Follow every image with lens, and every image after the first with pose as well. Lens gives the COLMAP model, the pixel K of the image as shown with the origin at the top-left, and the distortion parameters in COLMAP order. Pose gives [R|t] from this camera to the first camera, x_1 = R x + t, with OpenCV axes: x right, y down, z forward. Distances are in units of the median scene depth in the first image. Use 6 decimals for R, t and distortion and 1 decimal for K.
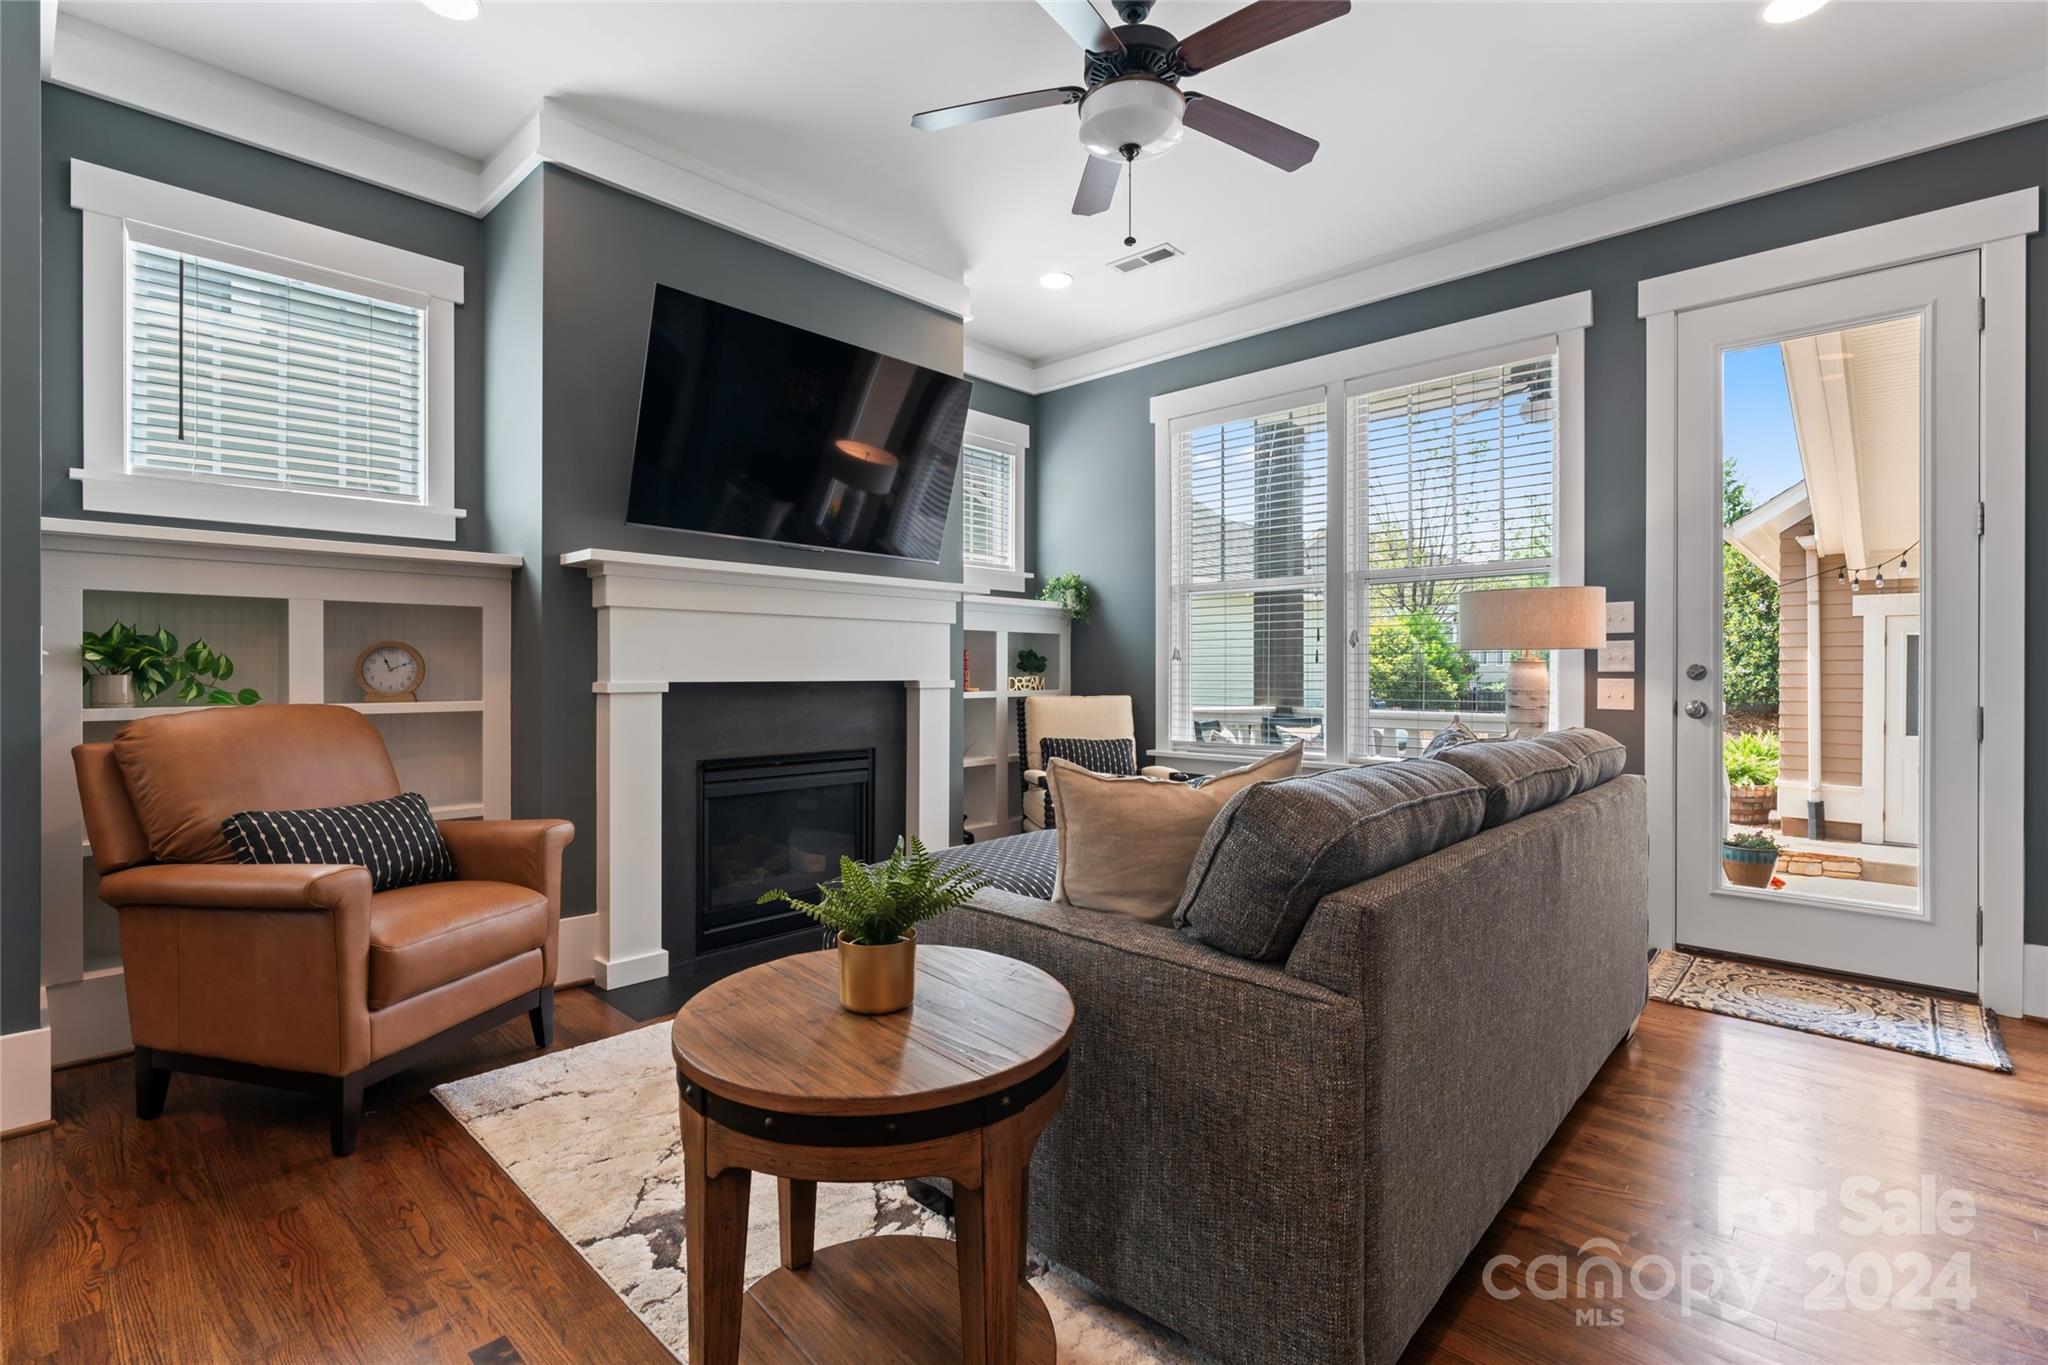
lens RADIAL K [[927.3, 0, 1016.5], [0, 927.3, 676.1], [0, 0, 1]] dist [0.000939, -0.000311]
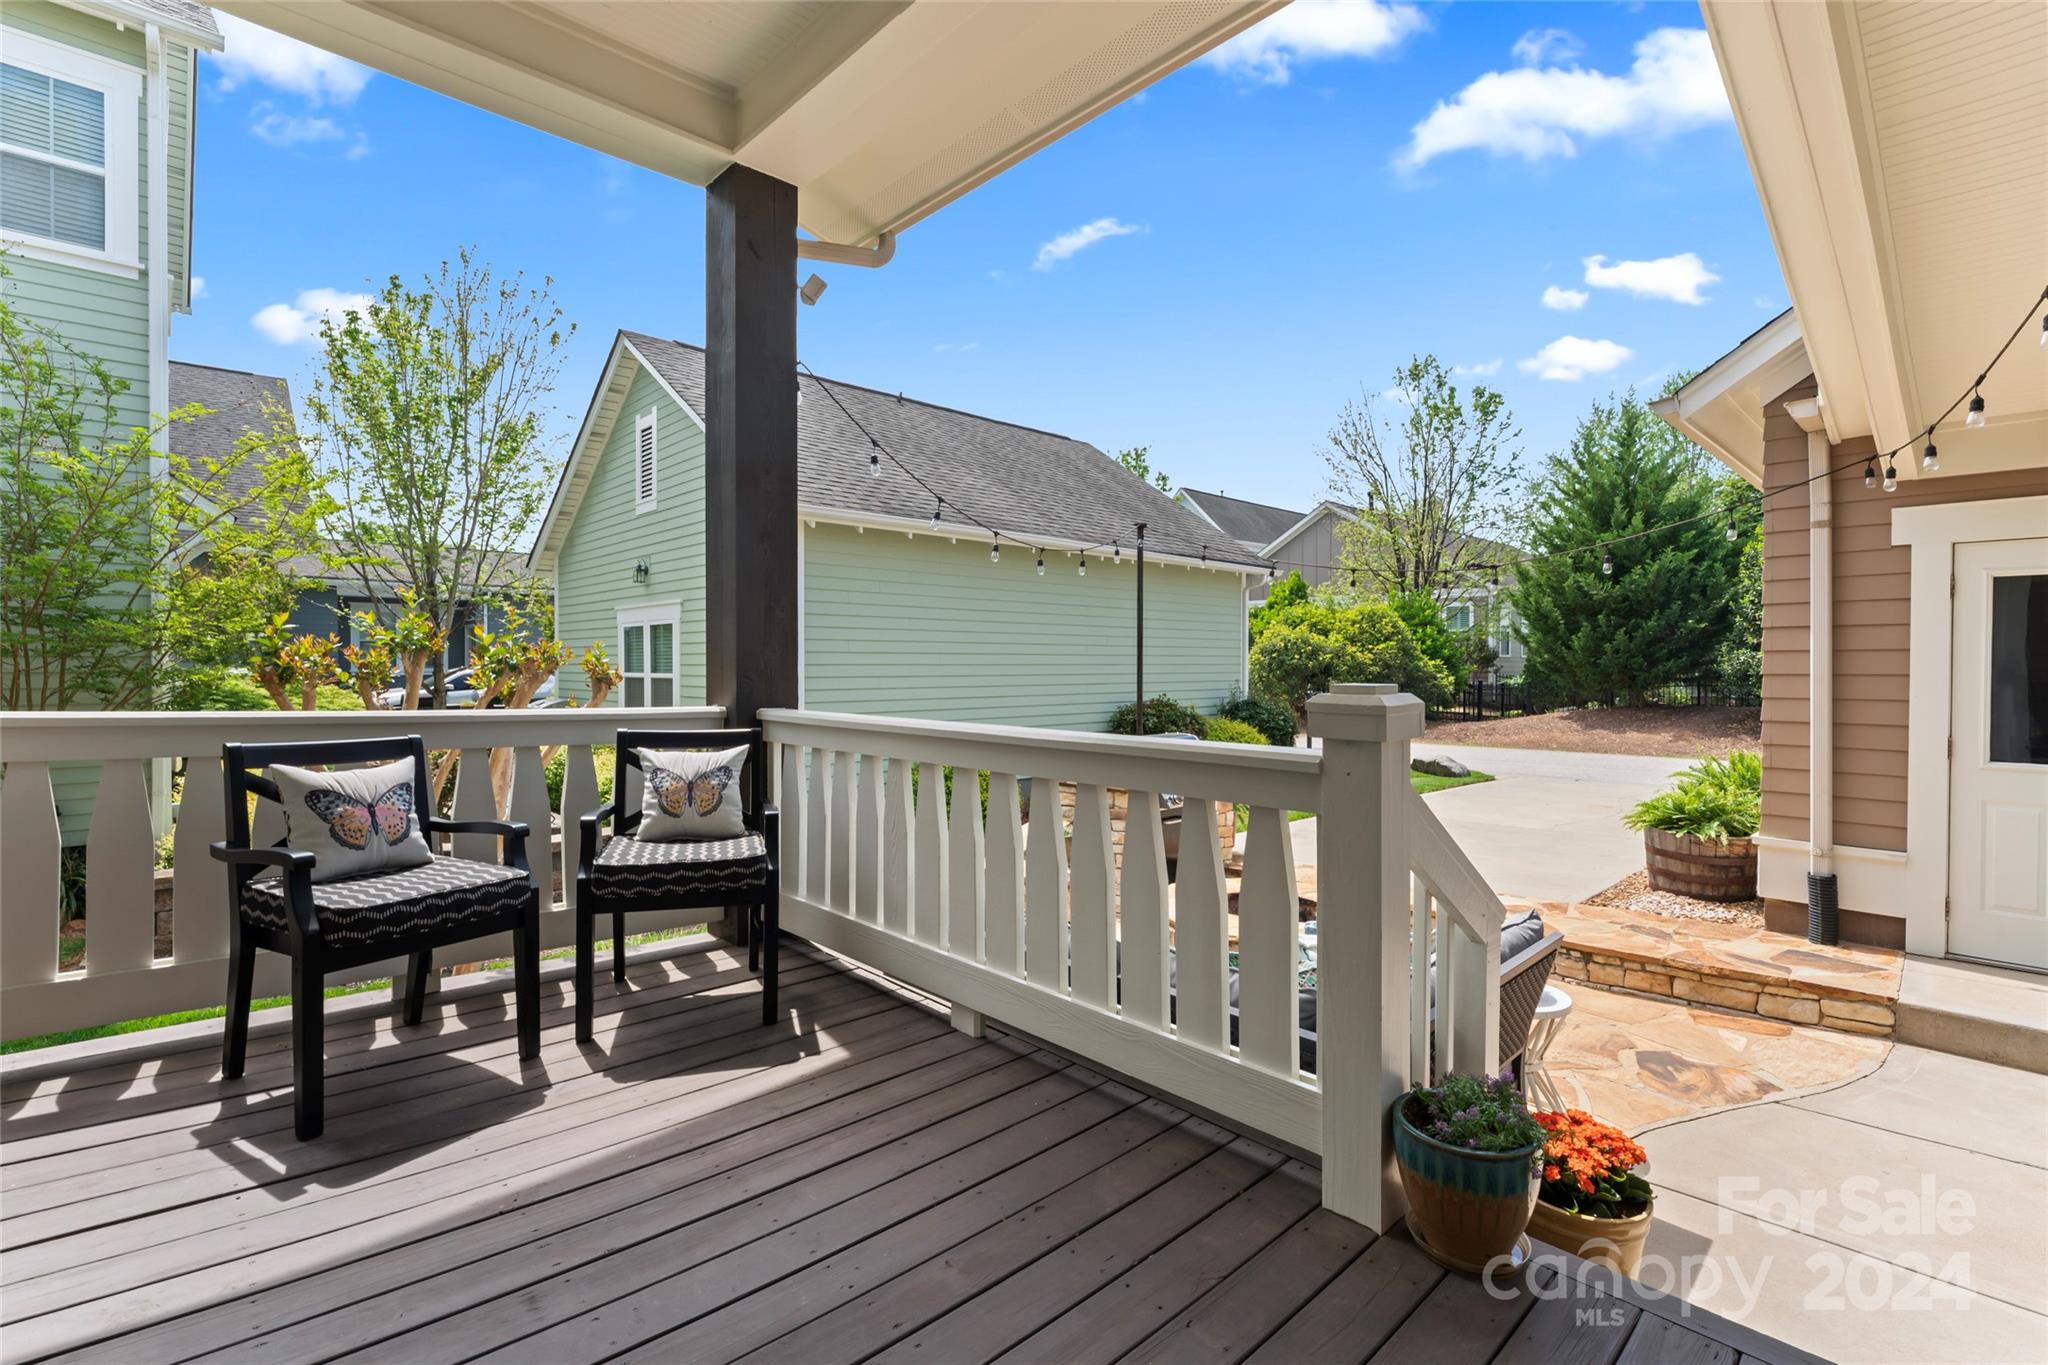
lens RADIAL K [[927.3, 0, 1026.8], [0, 927.3, 678.3], [0, 0, 1]] dist [0.000939, -0.000311]
pose [[0.998667, -0.001089, -0.051612, 0.405454], [0.001453, 0.999974, 0.007027, 0.010407], [0.051603, -0.007092, 0.998642, 0.409679]]
